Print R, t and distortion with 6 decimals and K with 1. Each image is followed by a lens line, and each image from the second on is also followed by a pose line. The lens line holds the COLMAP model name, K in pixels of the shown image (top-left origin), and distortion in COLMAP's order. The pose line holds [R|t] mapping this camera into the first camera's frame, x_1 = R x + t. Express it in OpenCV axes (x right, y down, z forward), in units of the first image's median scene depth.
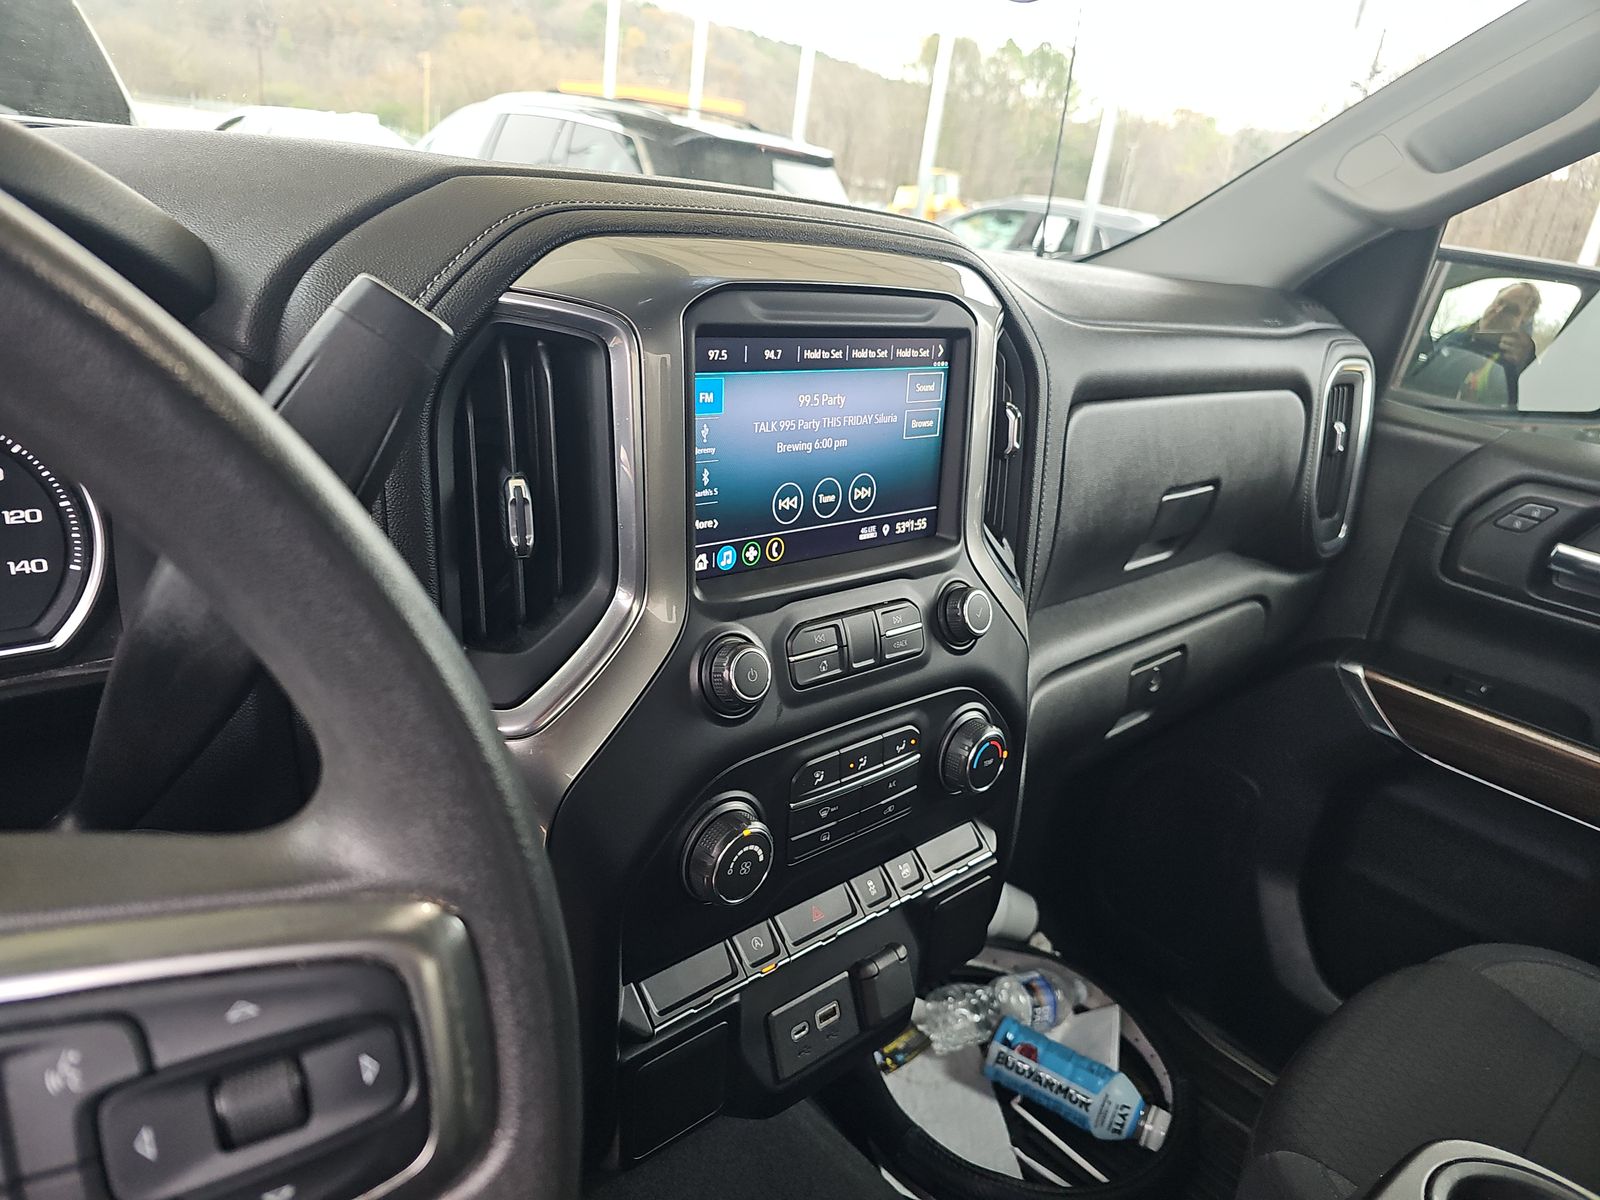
lens RADIAL K [[1060.4, 0, 777.2], [0, 1060.4, 606.6], [0, 0, 1]] dist [0.050194, -0.037646]
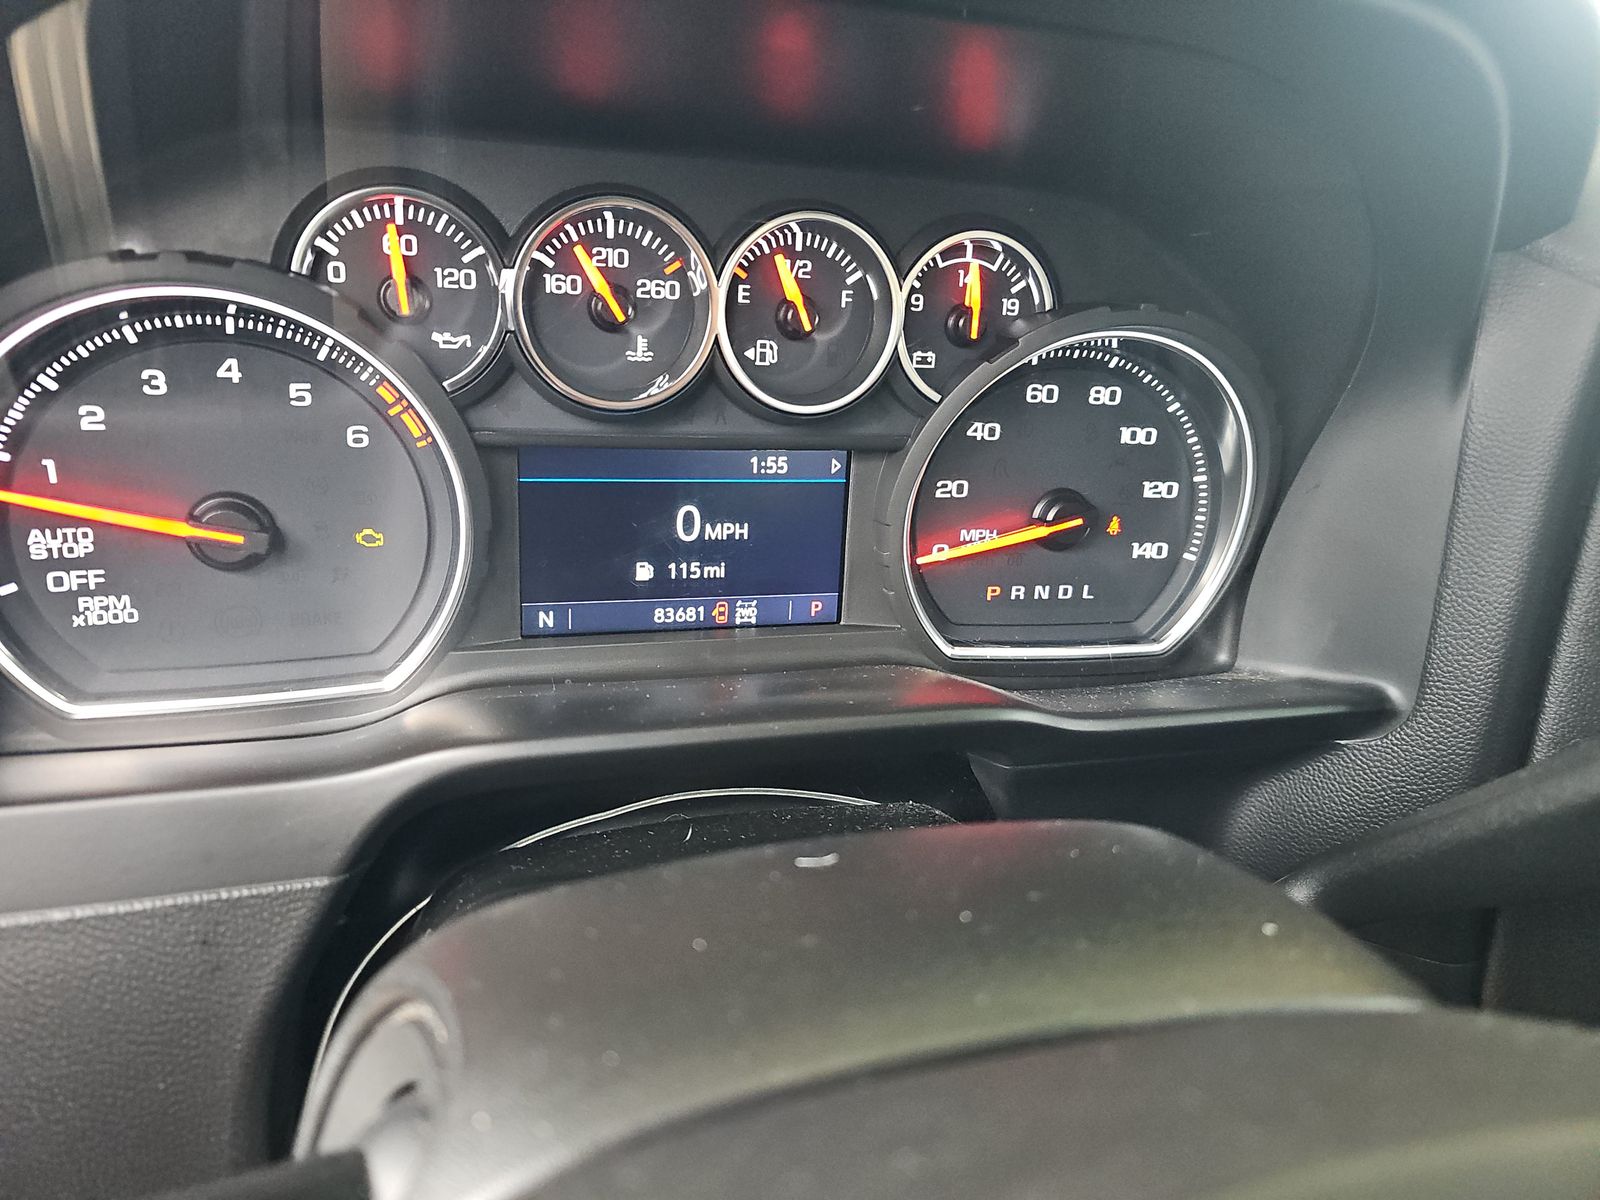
lens RADIAL K [[1060.4, 0, 777.2], [0, 1060.4, 606.6], [0, 0, 1]] dist [0.050194, -0.037646]
pose [[0.894628, 0.137316, -0.425188, -0.254127], [-0.139282, 0.989895, 0.026631, 0.010121], [0.424548, 0.035396, 0.904713, 0.058204]]
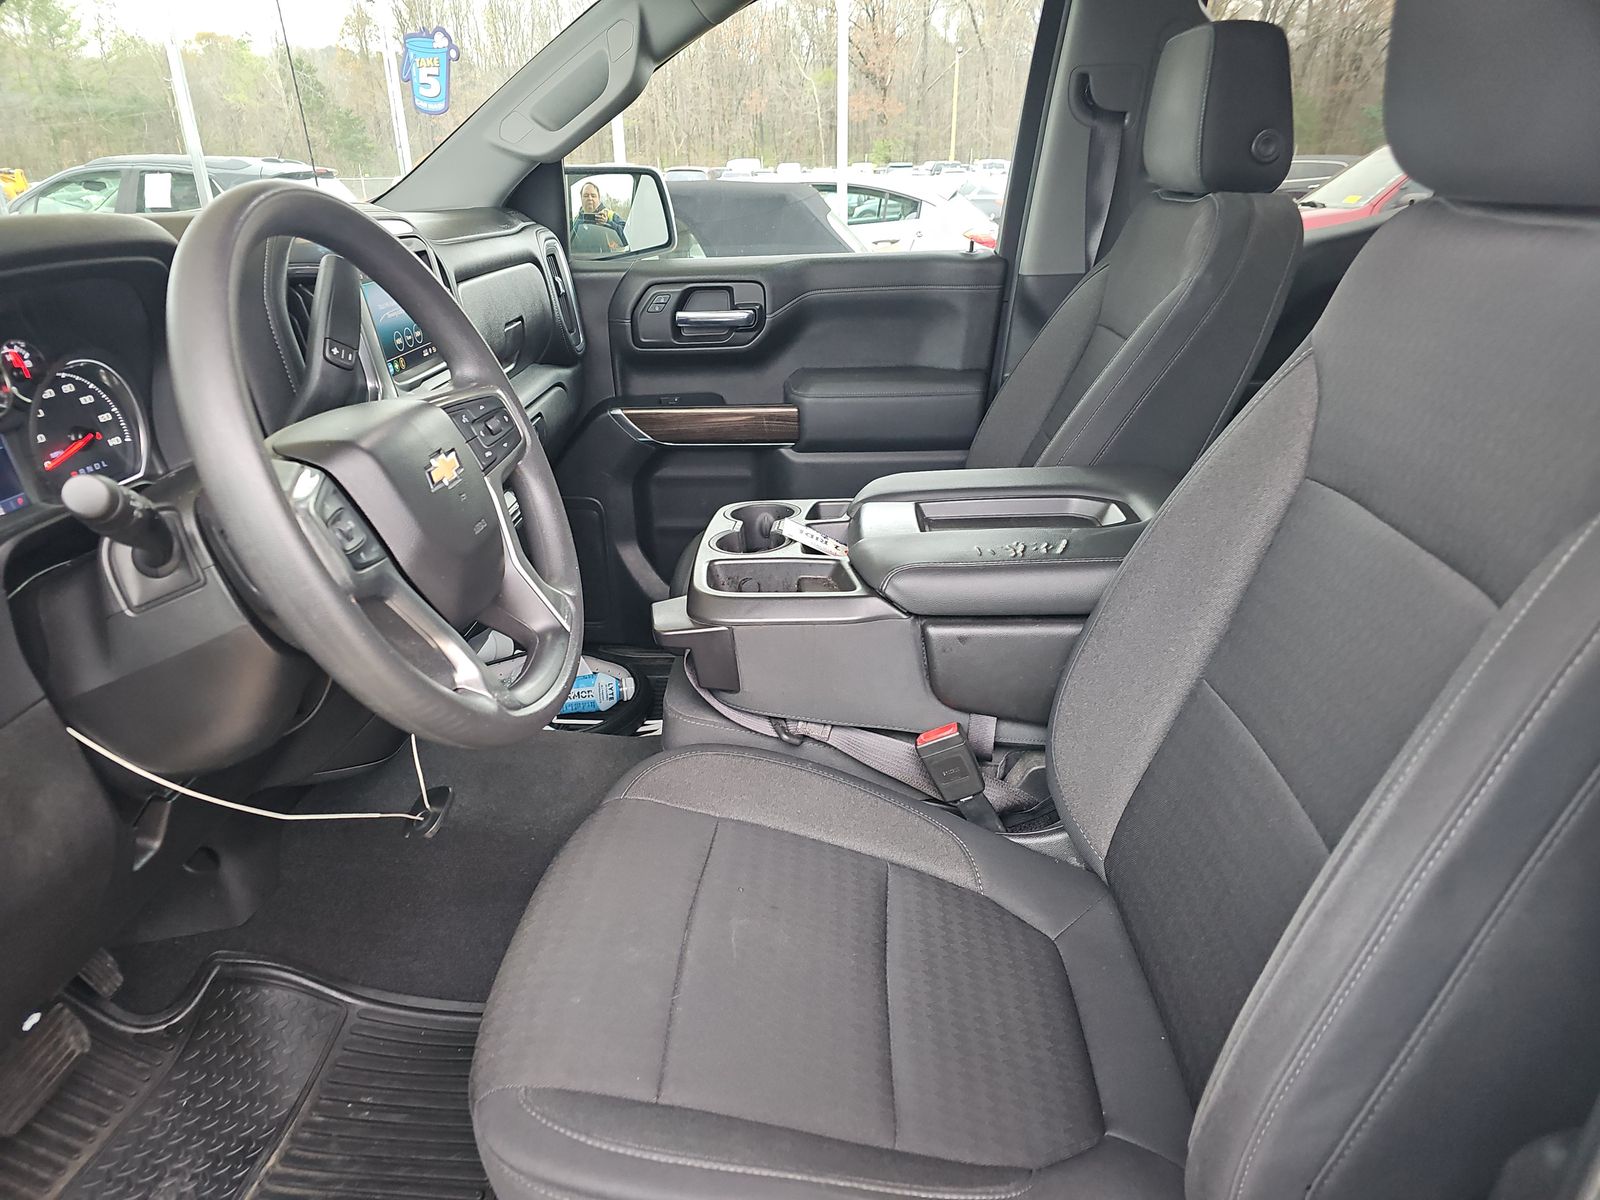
lens RADIAL K [[1060.4, 0, 777.2], [0, 1060.4, 606.6], [0, 0, 1]] dist [0.050194, -0.037646]
pose [[0.713706, -0.394824, 0.578565, -0.474244], [0.359084, 0.915437, 0.181753, 0.145021], [-0.601400, 0.078036, 0.795128, -0.604456]]
